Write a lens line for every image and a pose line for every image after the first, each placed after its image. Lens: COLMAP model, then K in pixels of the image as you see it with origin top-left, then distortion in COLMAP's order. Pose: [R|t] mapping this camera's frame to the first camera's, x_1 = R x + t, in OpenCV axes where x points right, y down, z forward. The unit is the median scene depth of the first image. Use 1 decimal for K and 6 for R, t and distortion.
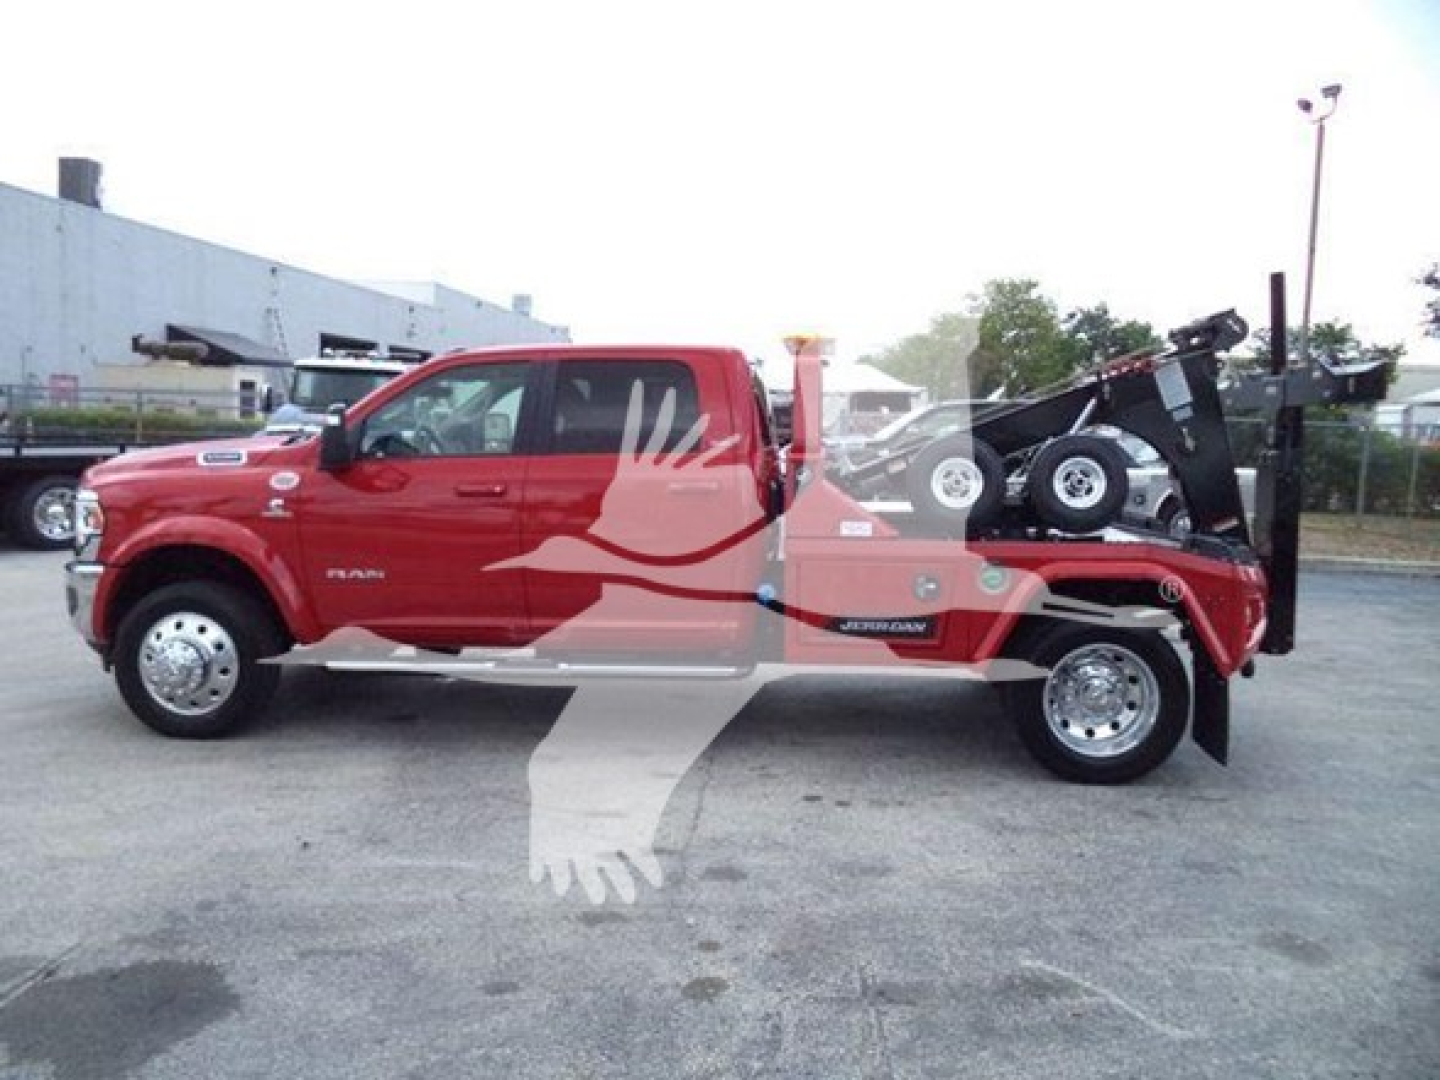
lens RADIAL K [[1190.0, 0, 720.0], [0, 1190.0, 540.0], [0, 0, 1]] dist [-0.012563, 0.001464]
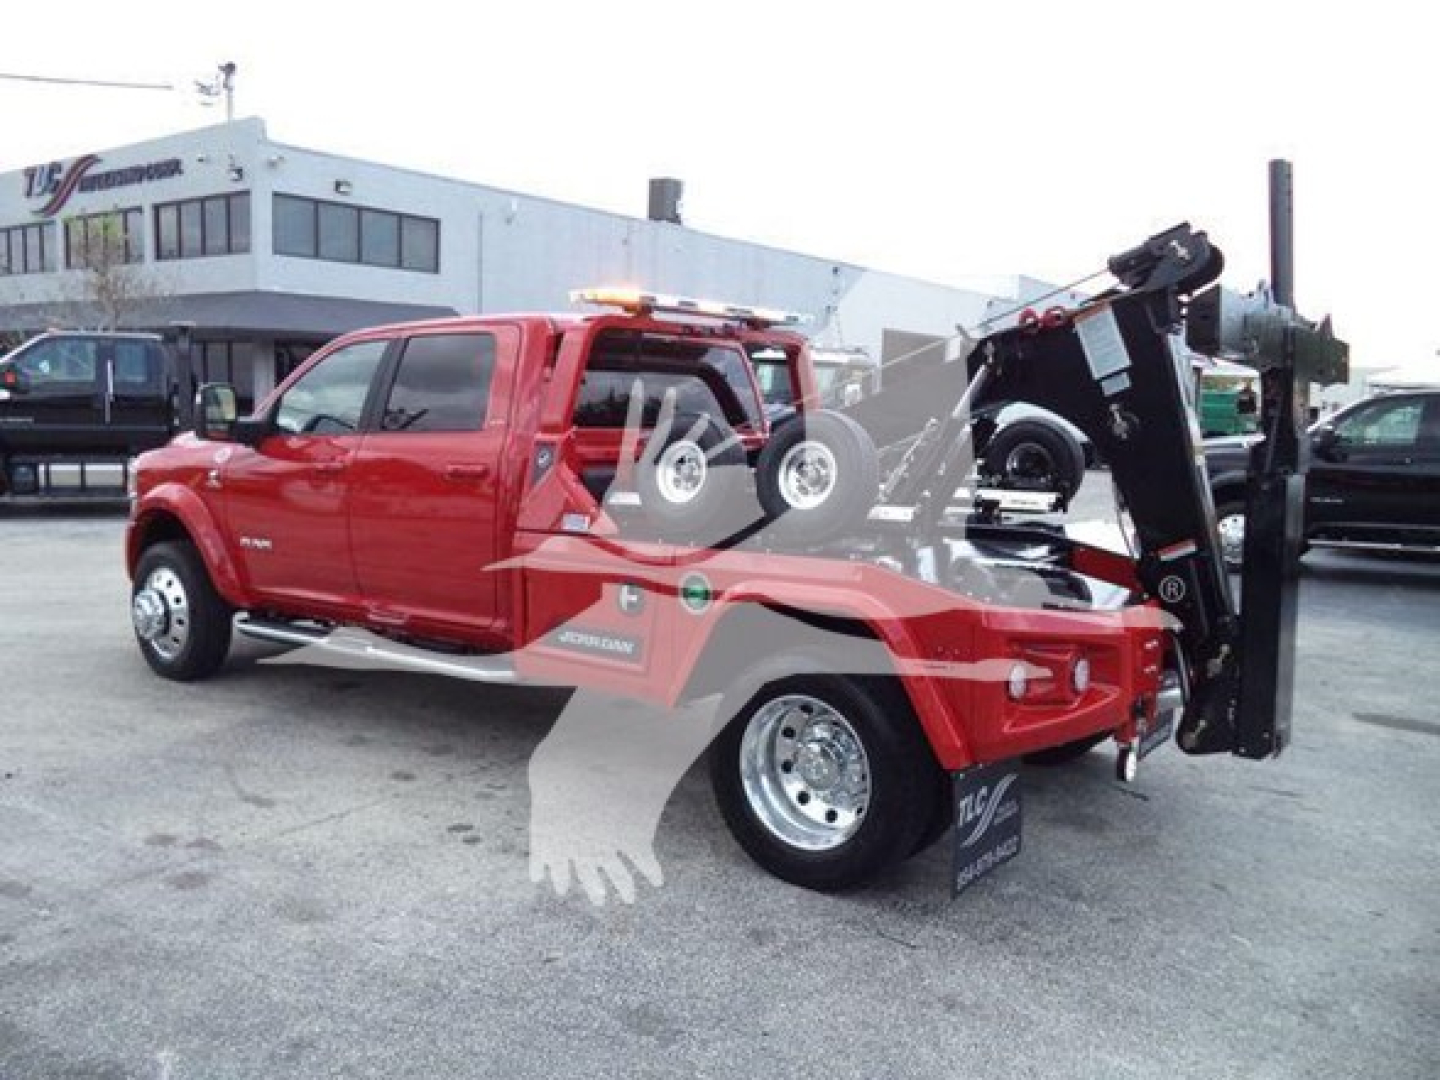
lens RADIAL K [[1191.3, 0, 720.0], [0, 1191.3, 540.0], [0, 0, 1]] dist [-0.032843, 0.003028]
pose [[0.843306, 0.058259, -0.534267, 0.591359], [-0.056850, 0.998200, 0.019114, -0.017428], [0.534419, 0.014254, 0.845099, 0.314531]]
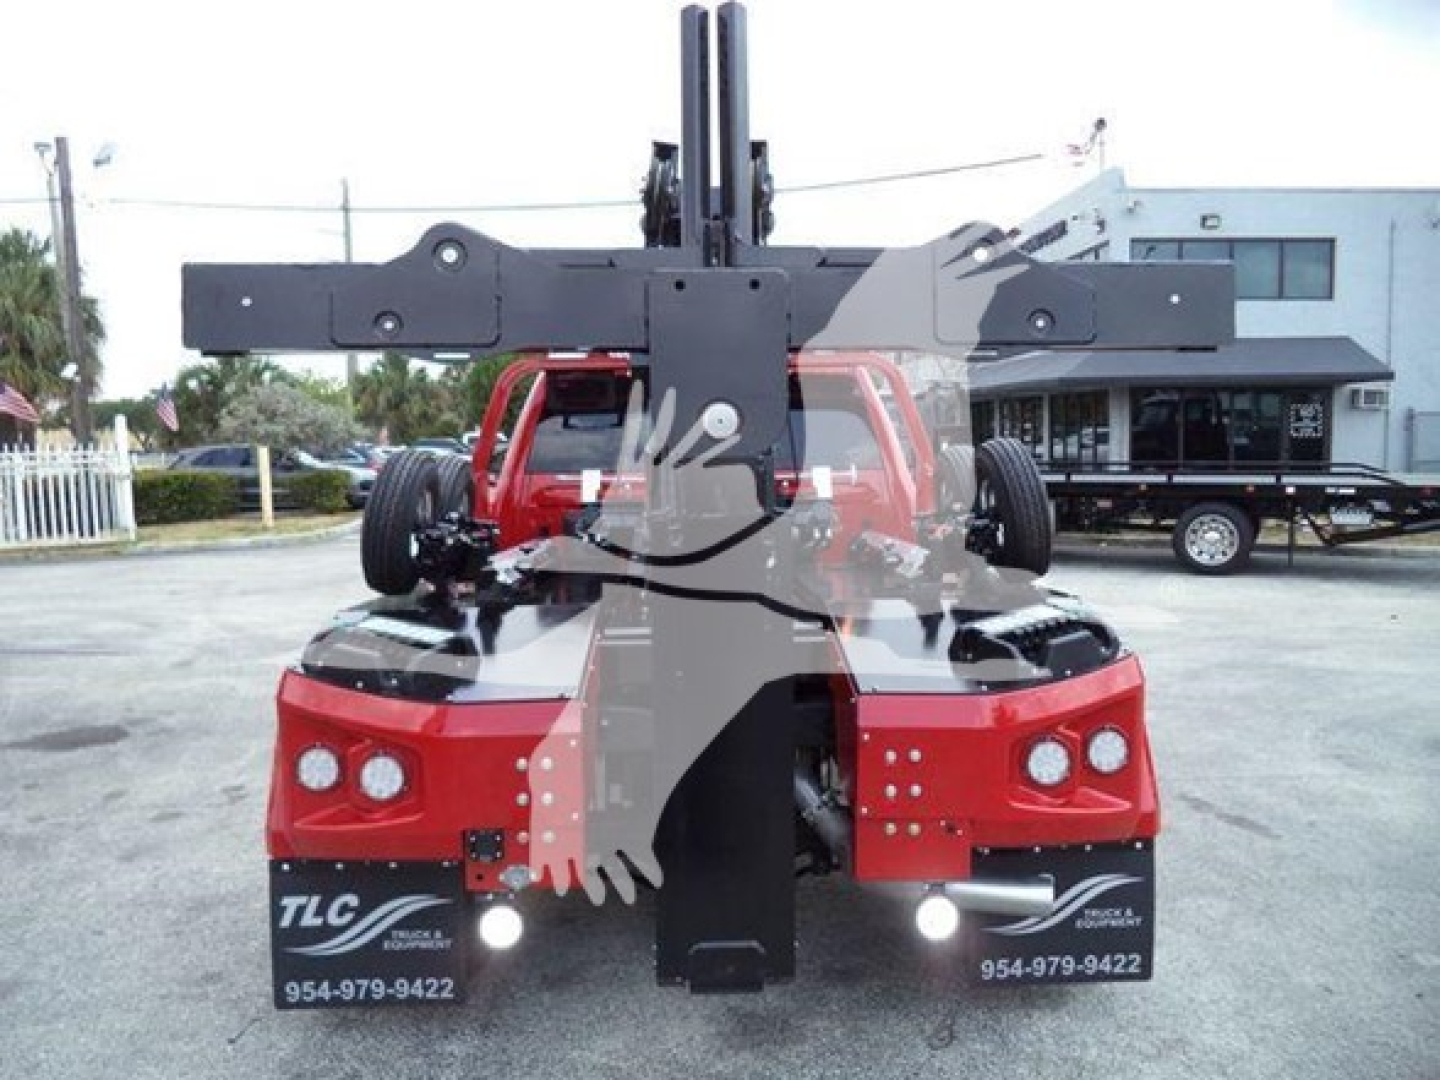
lens RADIAL K [[1191.3, 0, 720.0], [0, 1191.3, 540.0], [0, 0, 1]] dist [-0.032843, 0.003028]
pose [[0.113728, 0.053122, -0.992091, 0.904244], [-0.081671, 0.995690, 0.043953, -0.074162], [0.990149, 0.076026, 0.117577, 1.000357]]
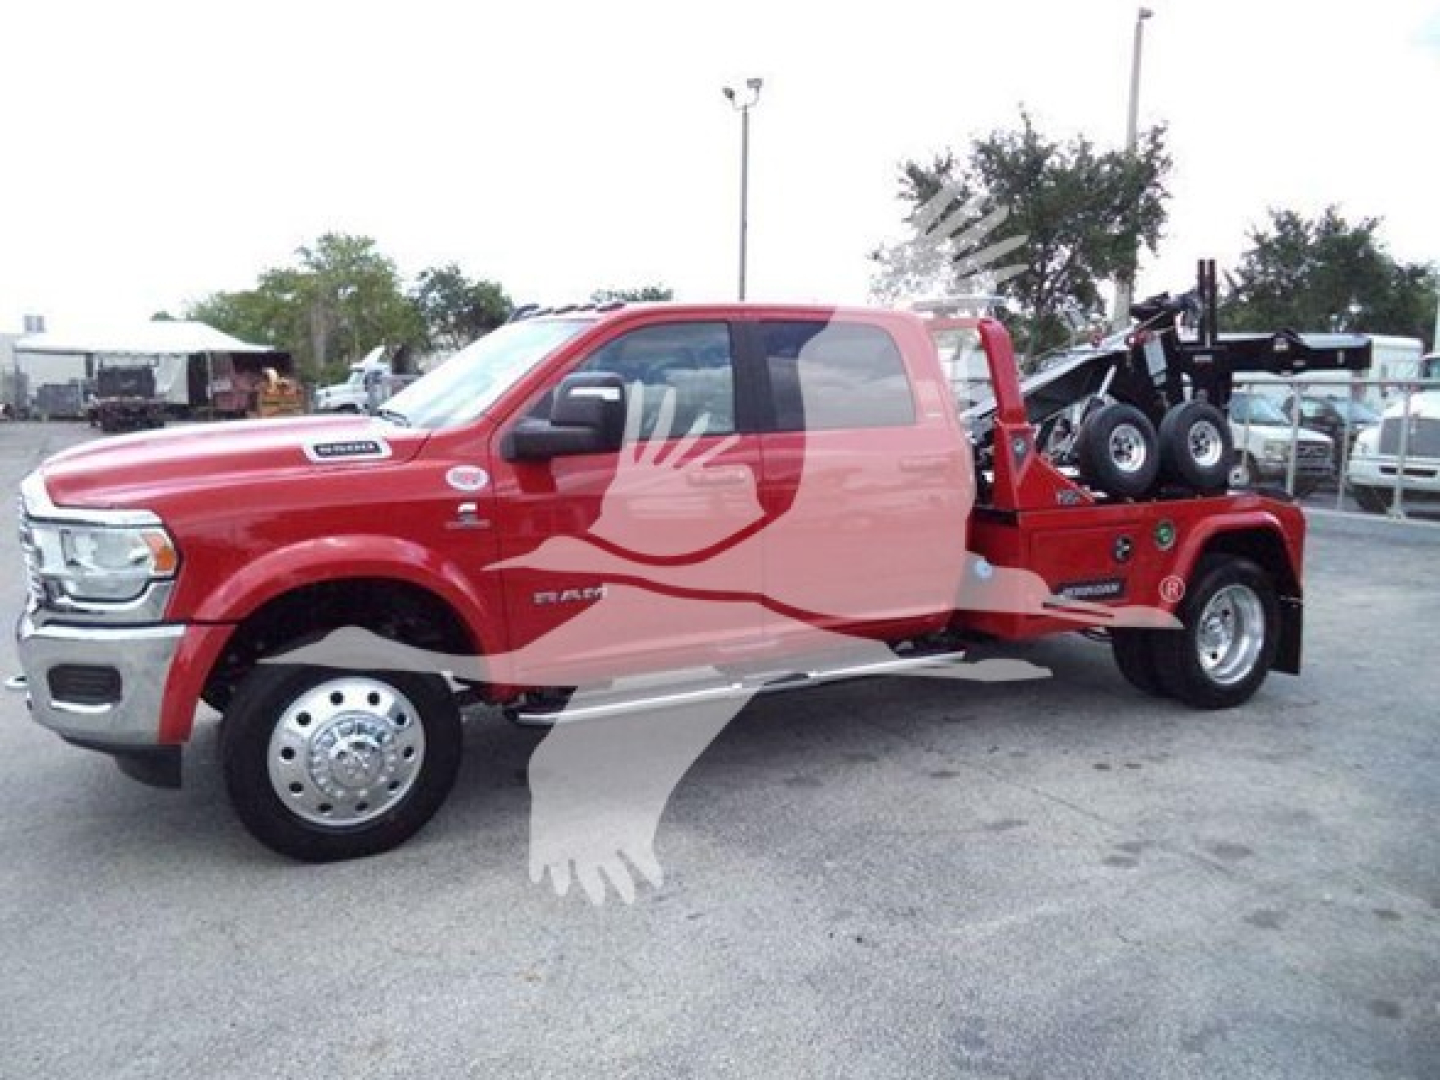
lens RADIAL K [[1176.4, 0, 723.5], [0, 1176.4, 576.5], [0, 0, 1]] dist [-0.036784, -0.005082]
pose [[0.827690, -0.097464, 0.552657, -0.619089], [0.060437, 0.994556, 0.084882, -0.040371], [-0.557921, -0.036855, 0.829075, 0.310732]]
